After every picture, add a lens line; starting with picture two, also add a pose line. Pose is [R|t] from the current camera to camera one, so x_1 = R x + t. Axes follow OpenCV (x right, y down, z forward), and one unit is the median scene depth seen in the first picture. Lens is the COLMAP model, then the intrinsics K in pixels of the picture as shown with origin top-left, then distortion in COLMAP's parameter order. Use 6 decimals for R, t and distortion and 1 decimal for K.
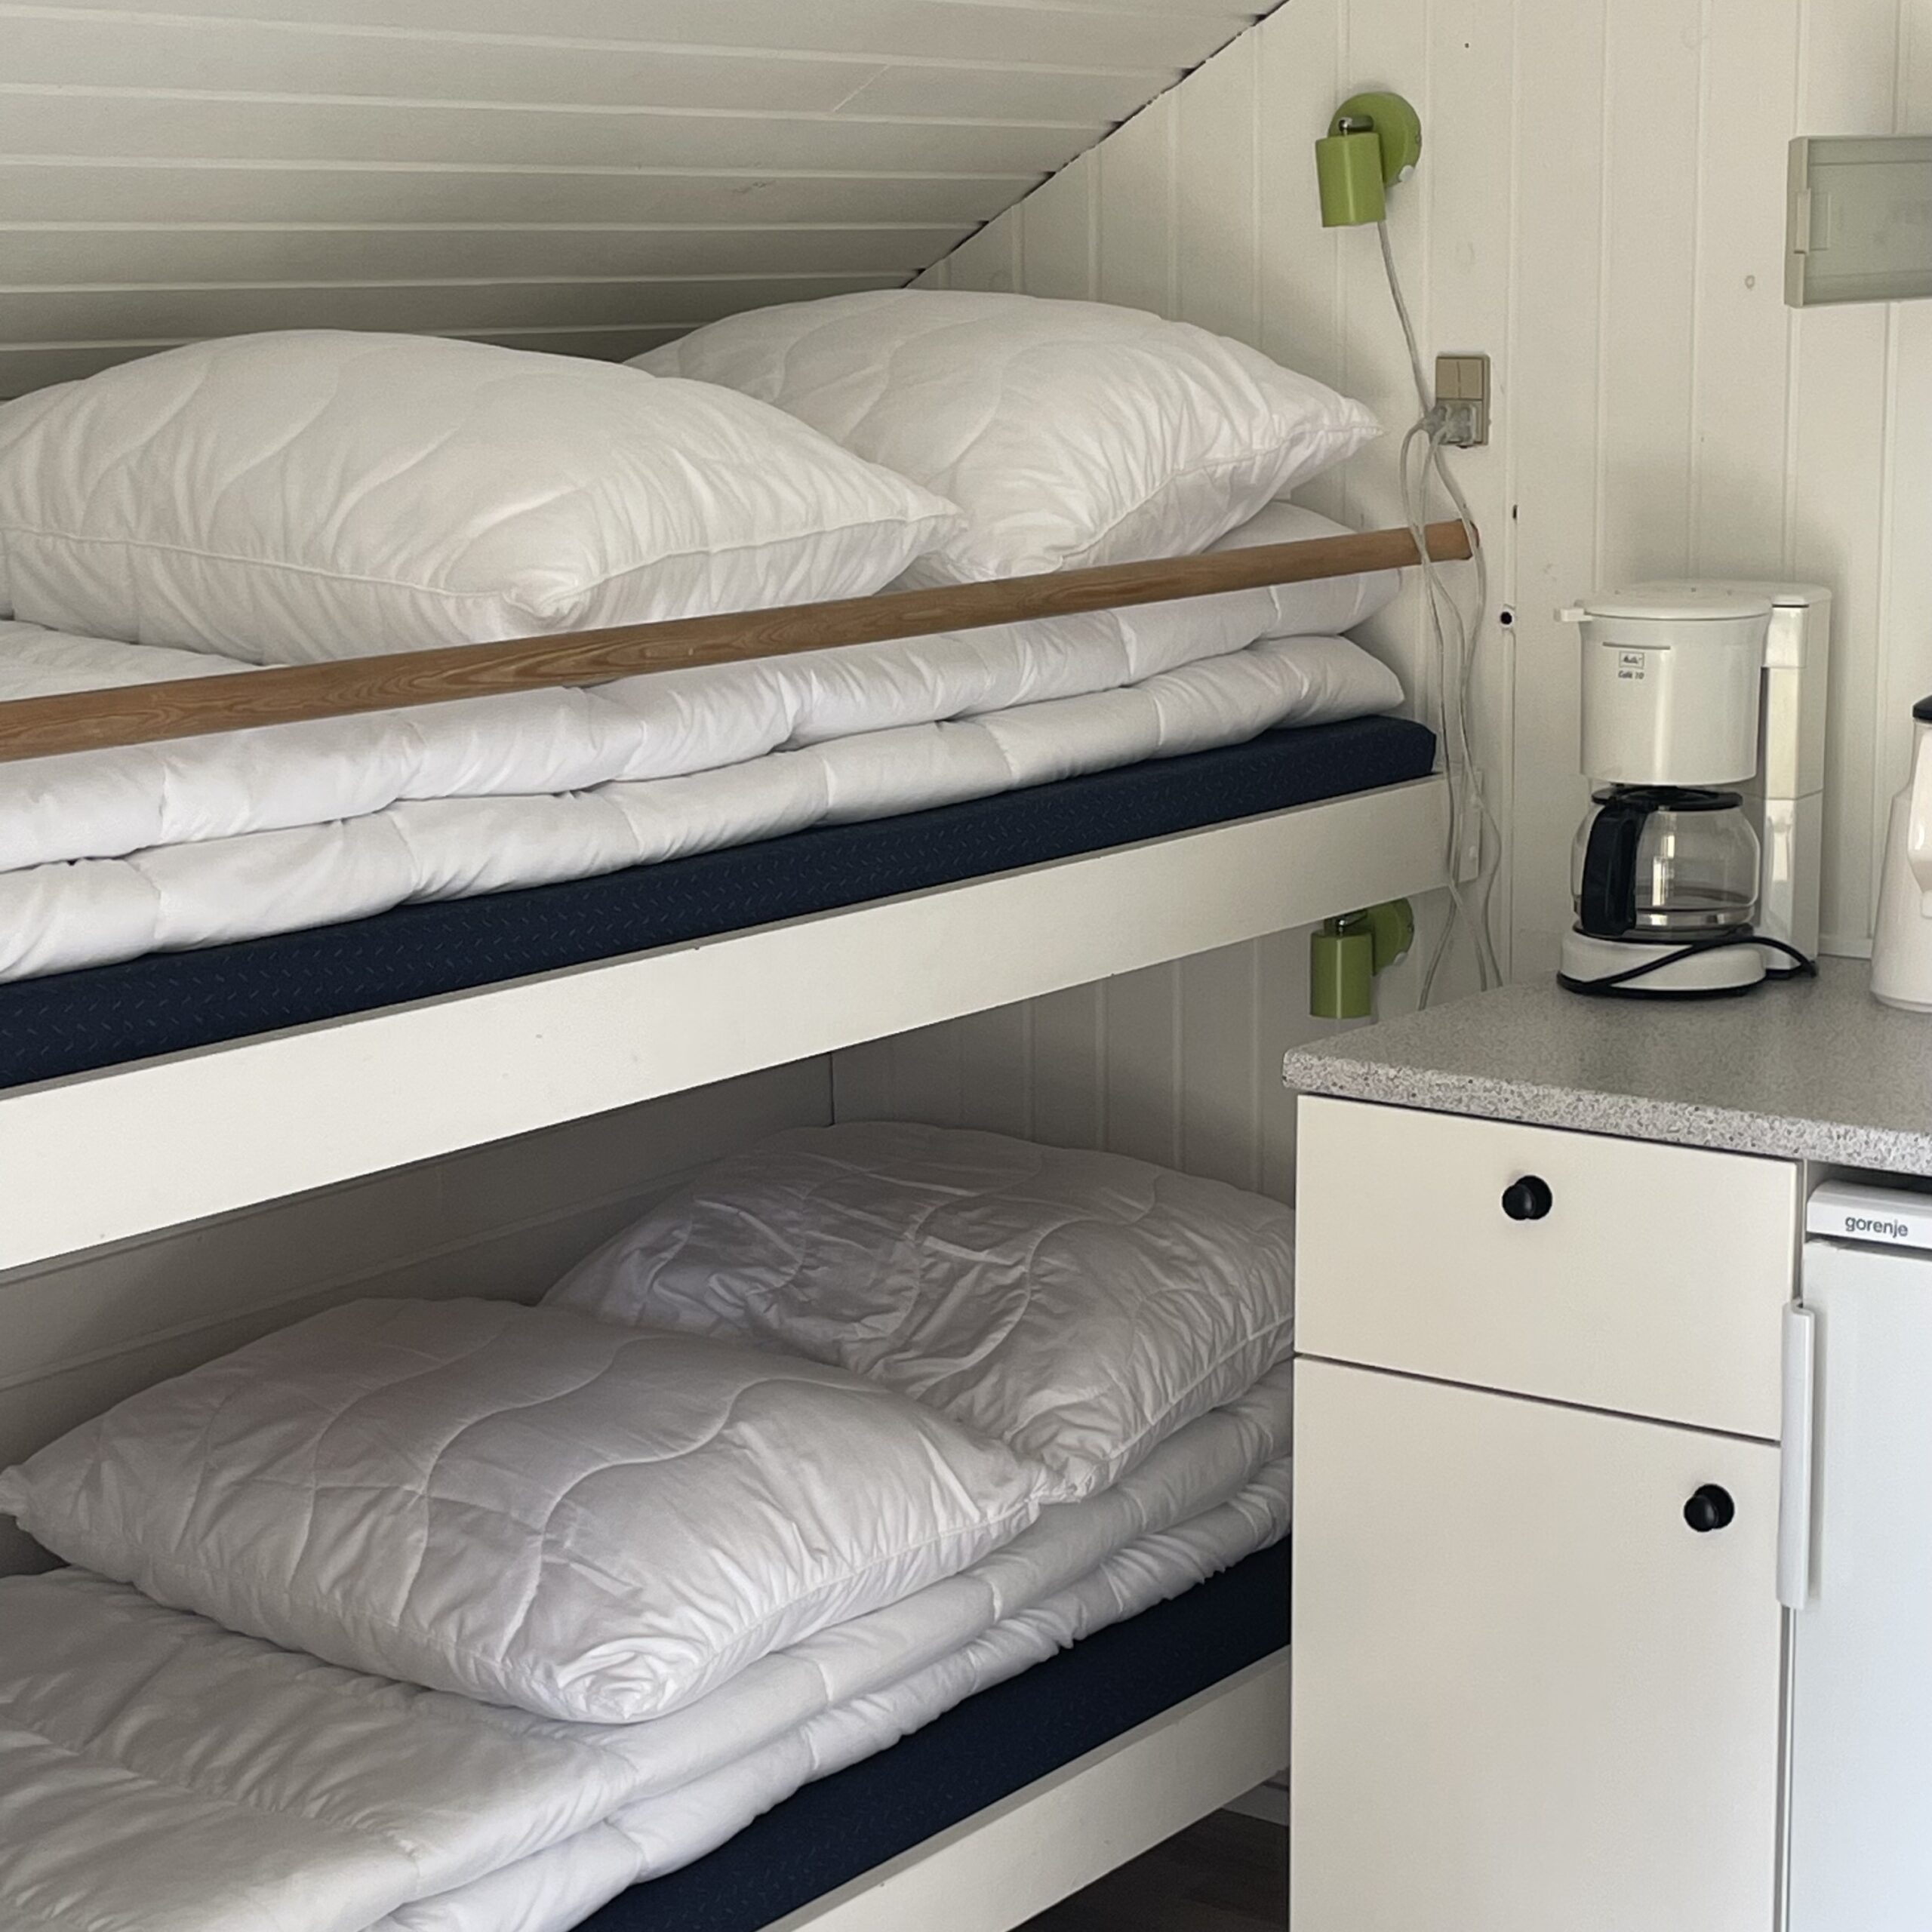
lens RADIAL K [[4062.0, 0, 966.0], [0, 4062.0, 966.0], [0, 0, 1]] dist [0.109261, 0.200091]
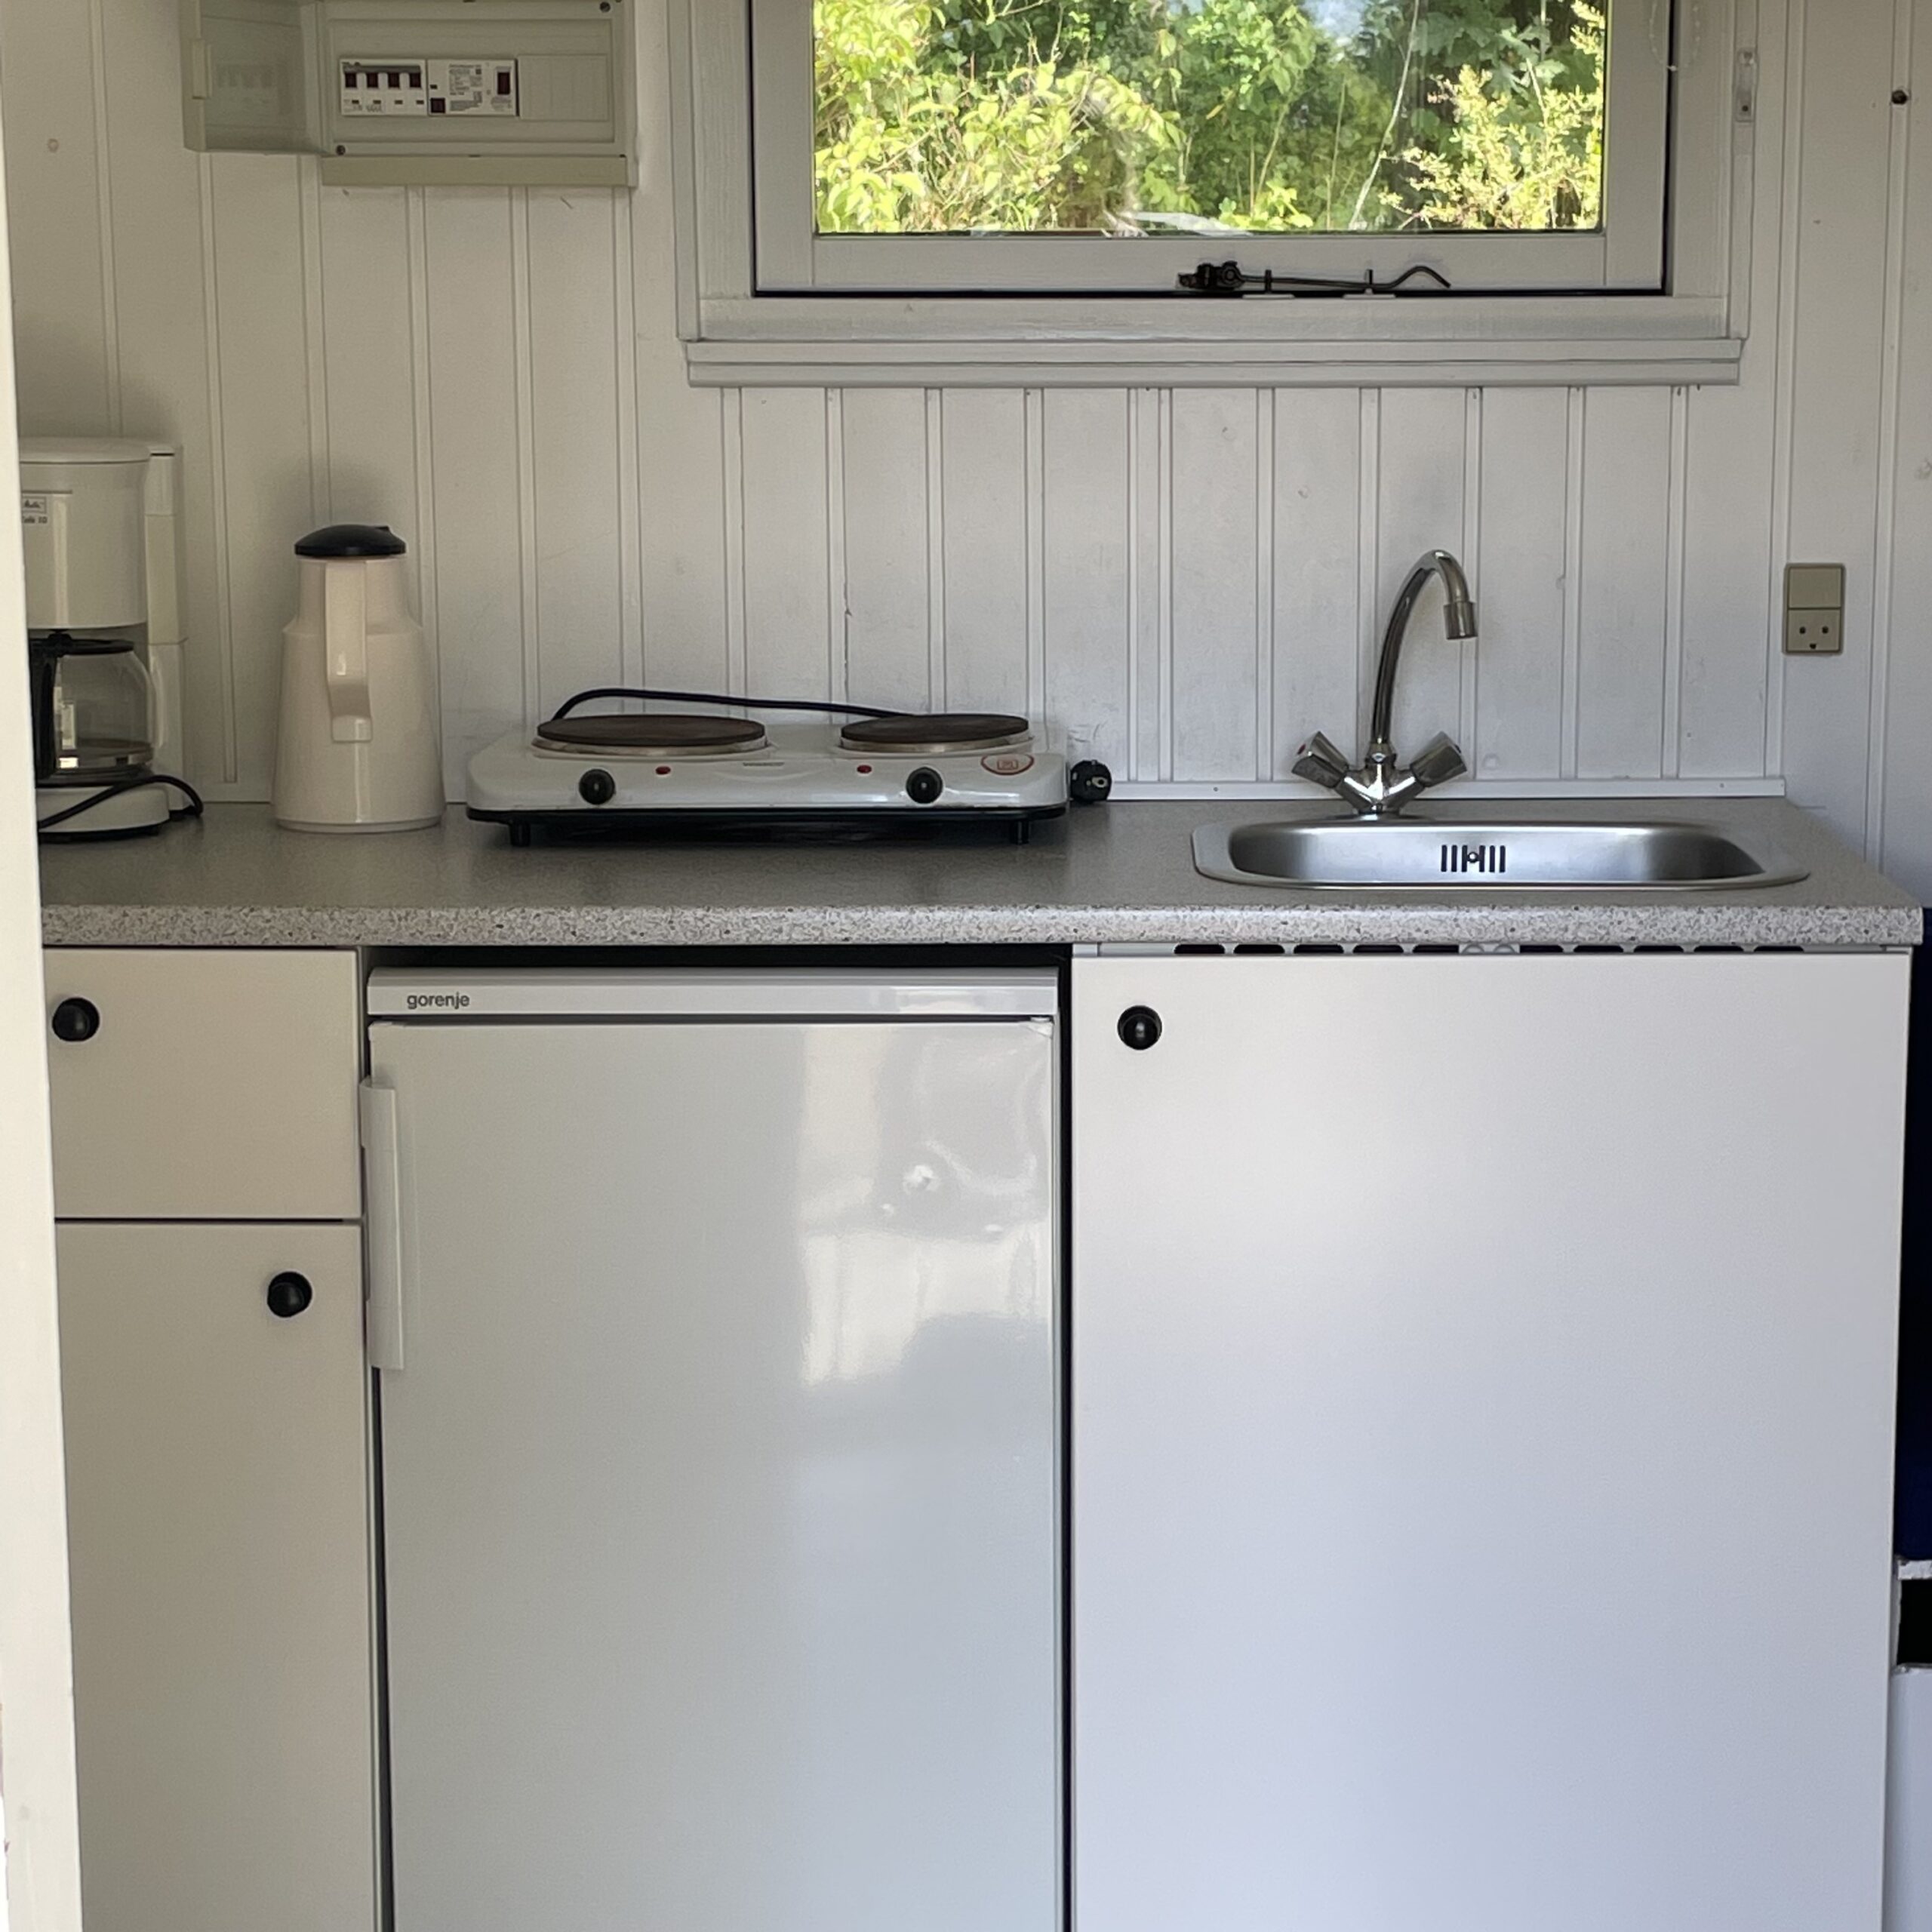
lens RADIAL K [[4062.0, 0, 966.0], [0, 4062.0, 966.0], [0, 0, 1]] dist [0.109261, 0.200091]
pose [[0.806813, -0.079624, 0.585417, -0.280093], [0.093035, 0.995637, 0.007201, 0.058420], [-0.583436, 0.048655, 0.810700, 0.056796]]
